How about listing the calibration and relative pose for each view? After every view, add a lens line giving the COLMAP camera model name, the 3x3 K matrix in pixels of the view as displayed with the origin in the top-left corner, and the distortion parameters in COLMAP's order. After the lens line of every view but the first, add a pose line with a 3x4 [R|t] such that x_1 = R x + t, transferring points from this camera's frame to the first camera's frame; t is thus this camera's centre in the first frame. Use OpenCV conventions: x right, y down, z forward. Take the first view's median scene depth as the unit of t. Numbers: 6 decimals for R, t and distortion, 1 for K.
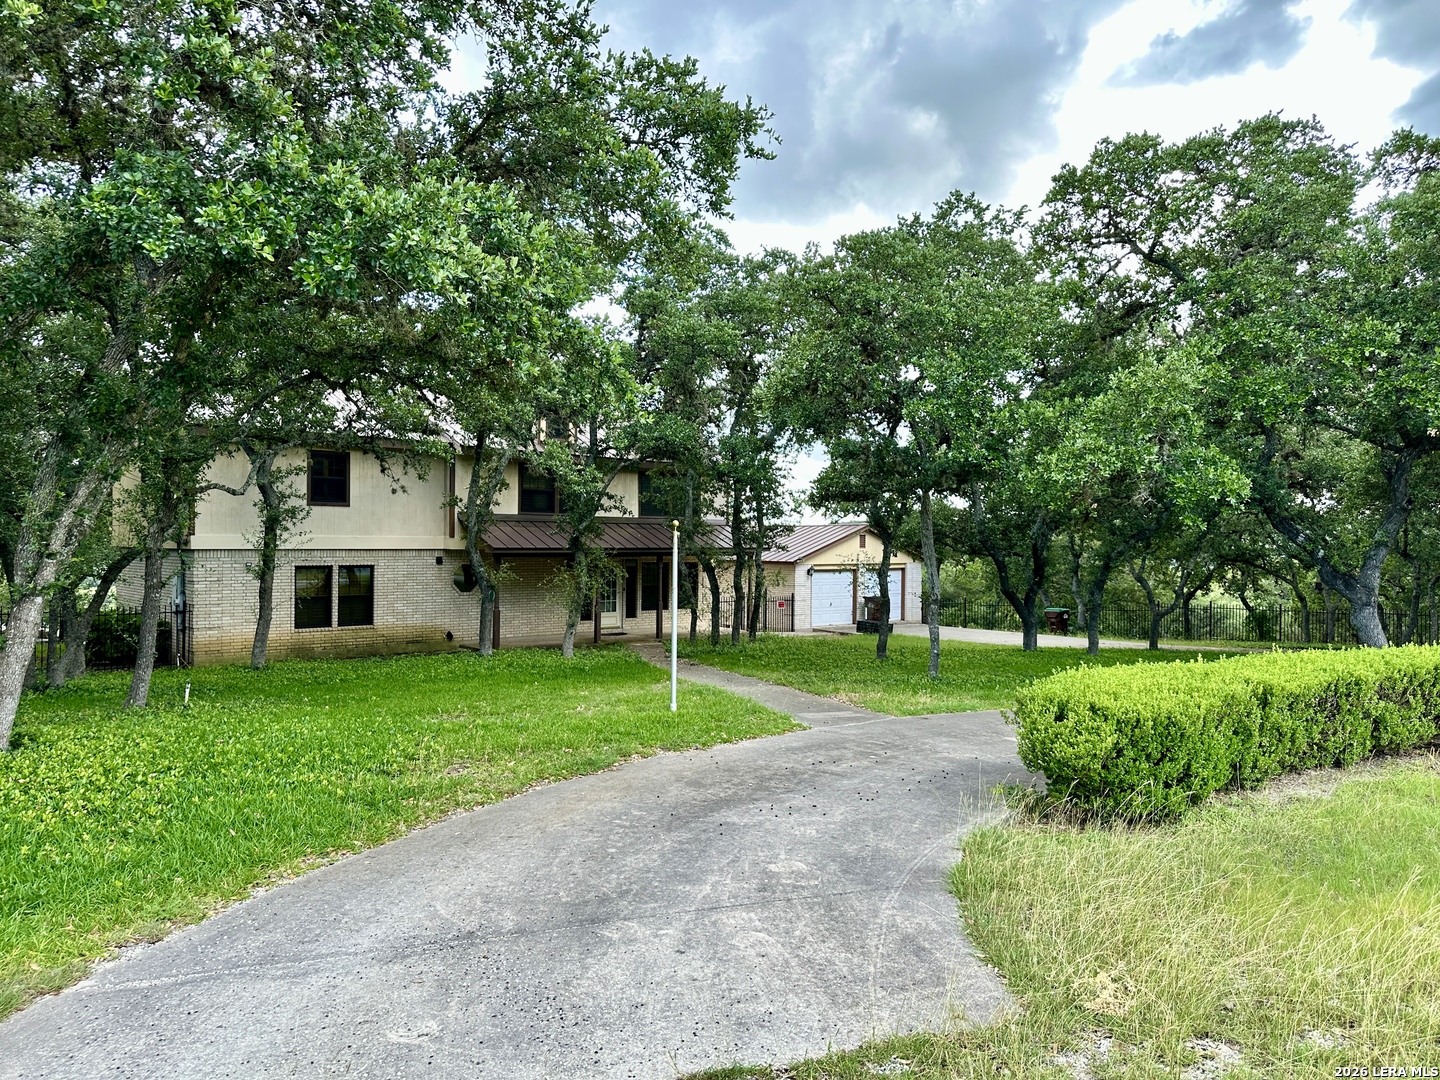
lens RADIAL K [[986.7, 0, 724.1], [0, 986.7, 545.8], [0, 0, 1]] dist [0.037877, -0.005250]
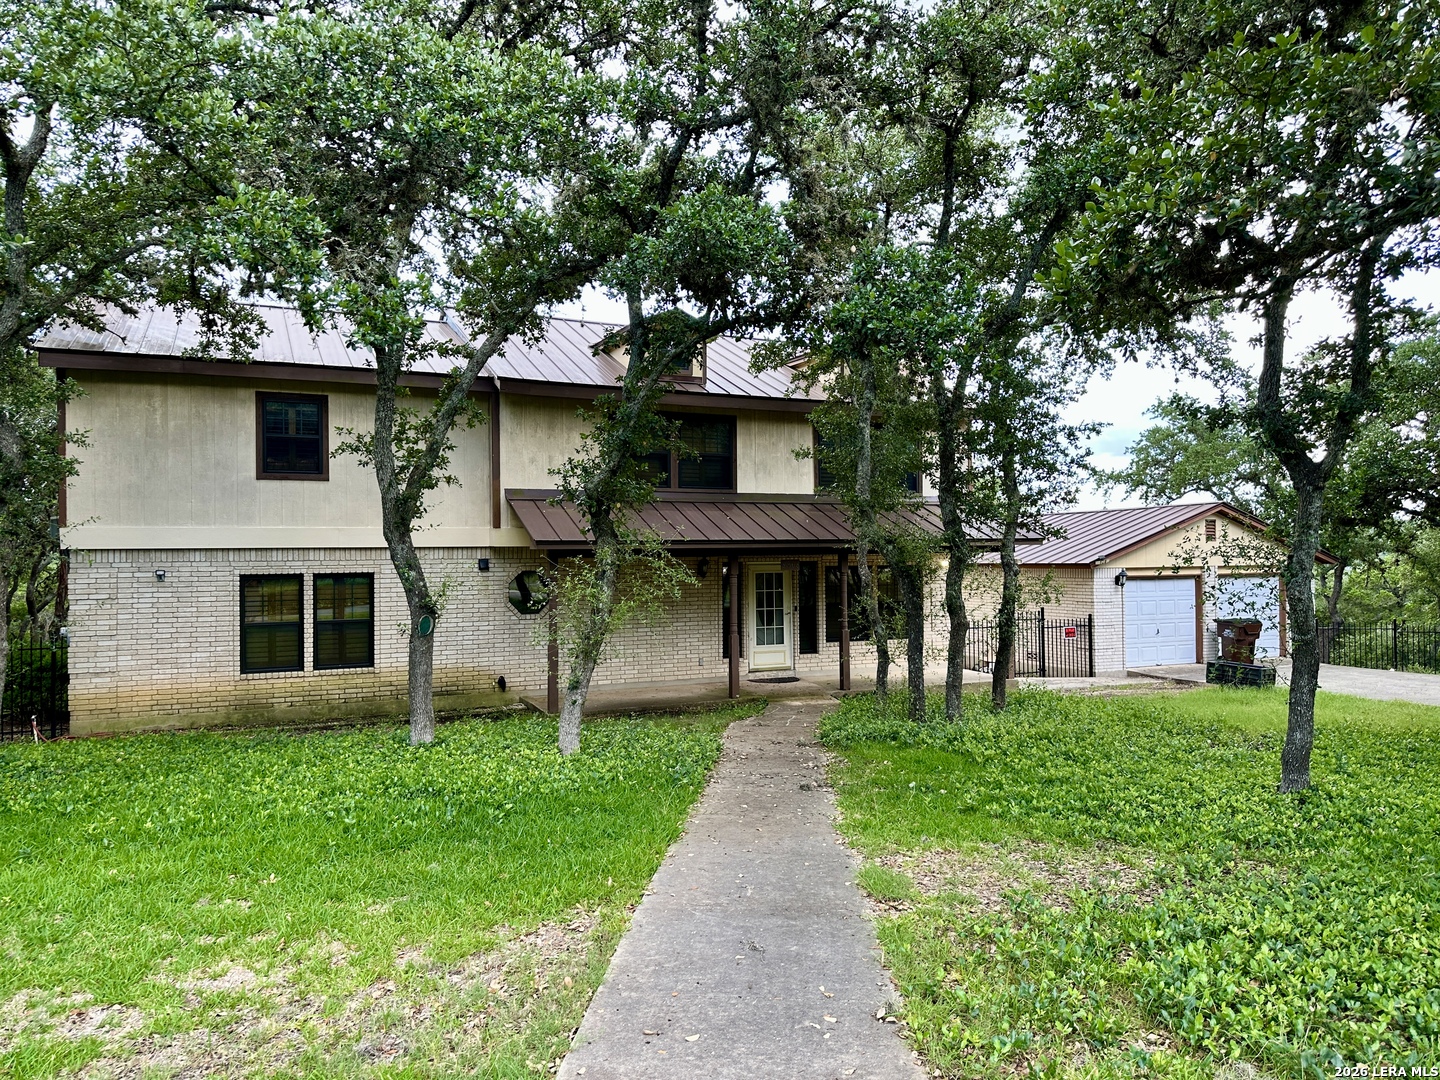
lens RADIAL K [[986.7, 0, 713.7], [0, 986.7, 539.8], [0, 0, 1]] dist [0.037877, -0.005250]
pose [[0.951301, -0.023117, -0.307397, 0.044290], [0.016647, 0.999582, -0.023655, 0.014308], [0.307815, 0.017386, 0.951287, 0.391998]]
